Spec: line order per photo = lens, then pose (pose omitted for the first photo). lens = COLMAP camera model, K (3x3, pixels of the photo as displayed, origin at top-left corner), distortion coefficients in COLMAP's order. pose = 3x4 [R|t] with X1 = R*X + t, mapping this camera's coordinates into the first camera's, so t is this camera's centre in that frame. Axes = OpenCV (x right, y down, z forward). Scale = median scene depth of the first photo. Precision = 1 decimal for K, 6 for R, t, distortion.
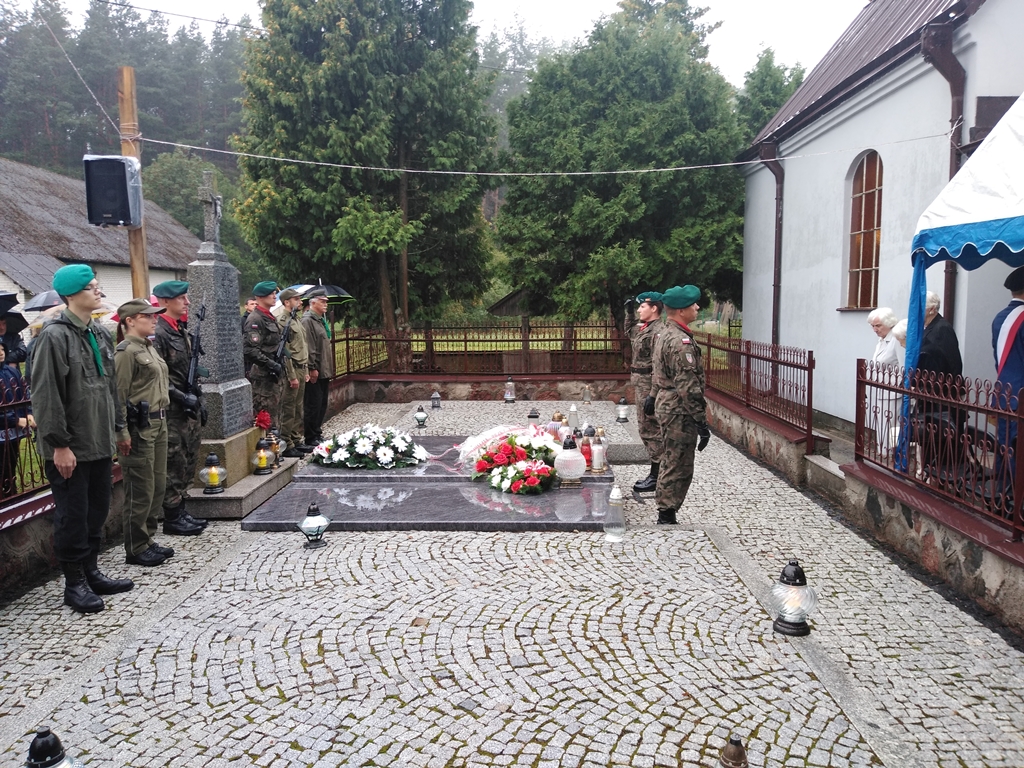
lens RADIAL K [[786.7, 0, 512.9], [0, 786.7, 378.3], [0, 0, 1]] dist [0.101714, -0.158170]
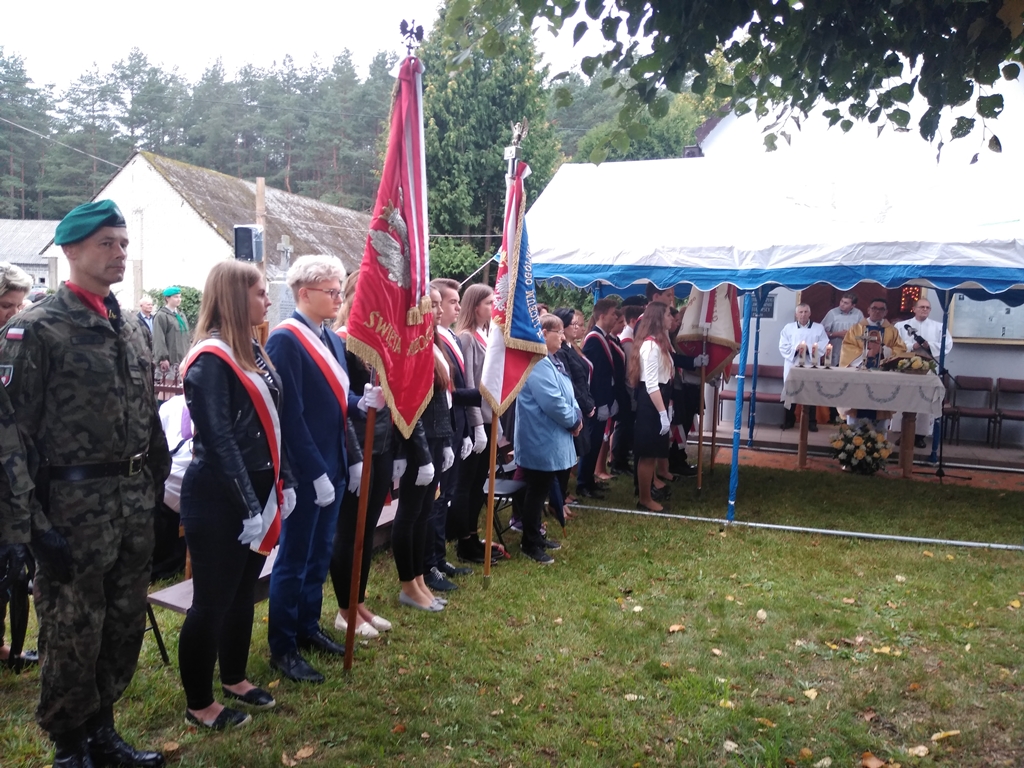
lens RADIAL K [[786.7, 0, 512.9], [0, 786.7, 378.3], [0, 0, 1]] dist [0.101714, -0.158170]
pose [[0.947108, 0.066400, -0.313970, 0.806943], [-0.071468, 0.997432, -0.004646, 0.059822], [0.312856, 0.026840, 0.949421, -0.677768]]
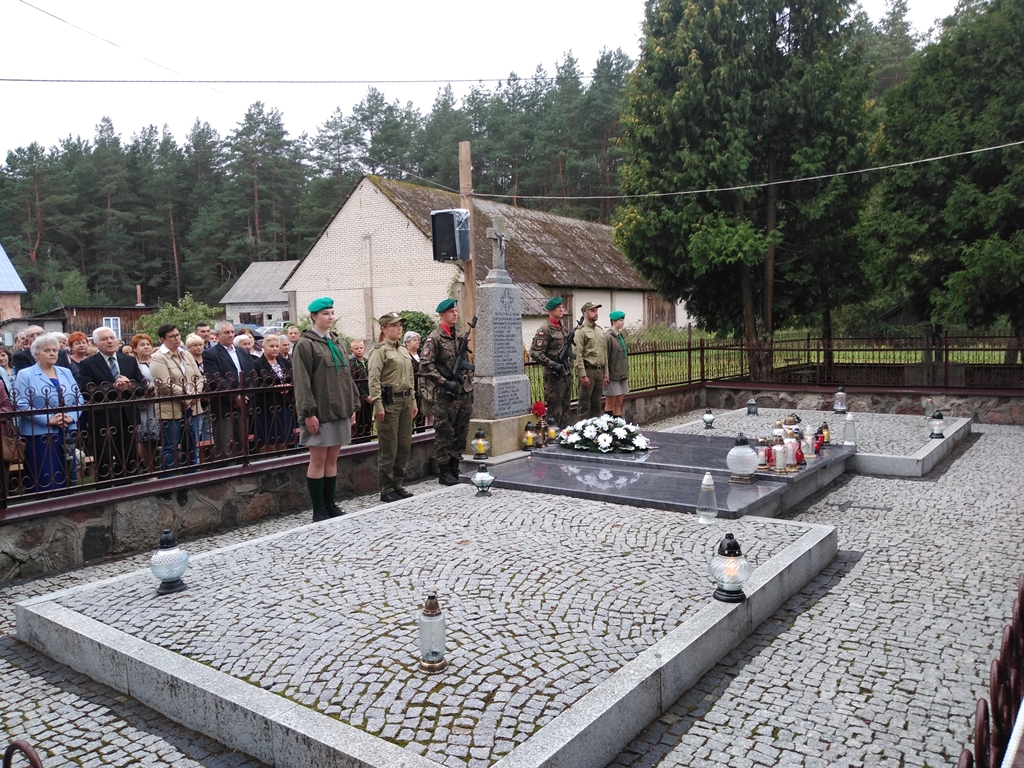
lens RADIAL K [[786.7, 0, 512.9], [0, 786.7, 378.3], [0, 0, 1]] dist [0.101714, -0.158170]
pose [[0.819764, 0.025370, -0.572140, 0.405397], [-0.036327, 0.999310, -0.007738, 0.018295], [0.571549, 0.027127, 0.820120, -0.041958]]
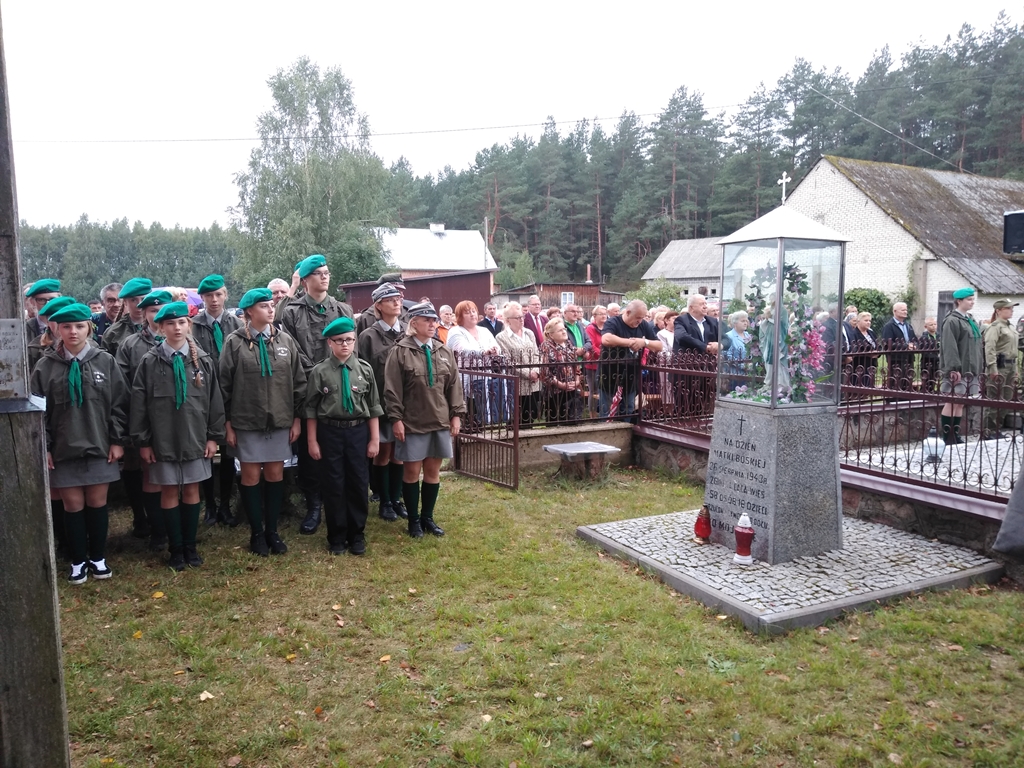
lens RADIAL K [[784.6, 0, 508.5], [0, 784.6, 390.3], [0, 0, 1]] dist [0.074597, -0.113785]
pose [[0.465373, 0.098062, -0.879666, 0.511890], [-0.080215, 0.994427, 0.068419, 0.066444], [0.881473, 0.038722, 0.470645, -0.737443]]
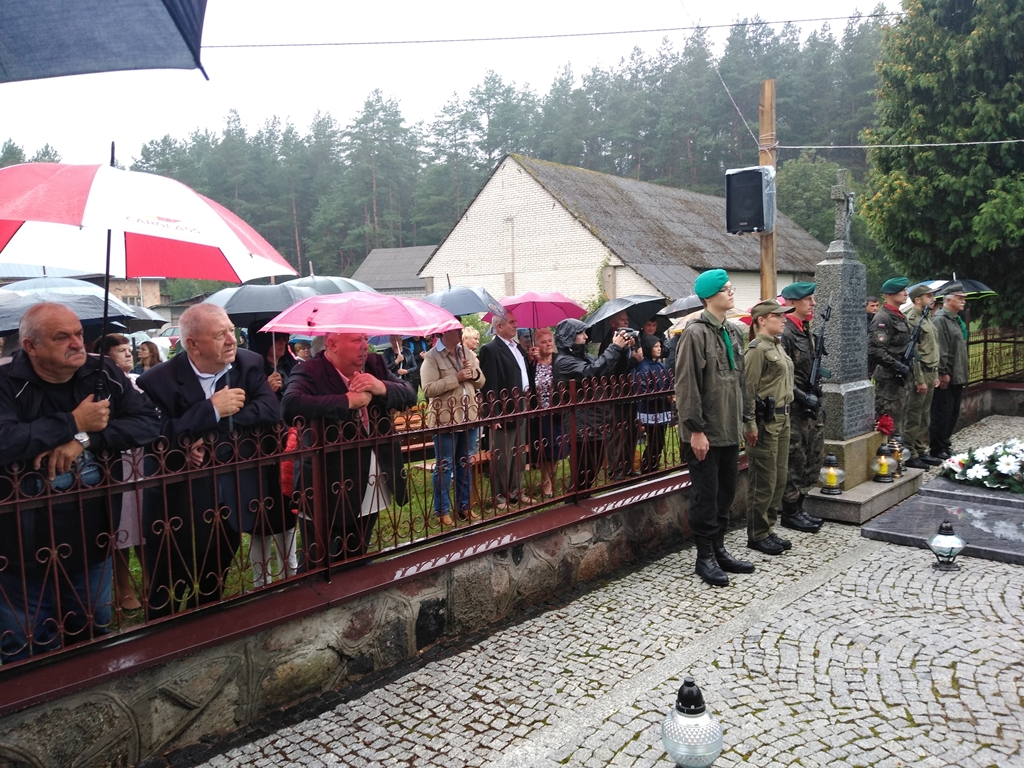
lens RADIAL K [[786.7, 0, 512.9], [0, 786.7, 378.3], [0, 0, 1]] dist [0.101714, -0.158170]
pose [[0.743206, 0.043281, -0.667661, -0.013757], [-0.044526, 0.998893, 0.015189, 0.002958], [0.667579, 0.018440, 0.744310, -0.004881]]
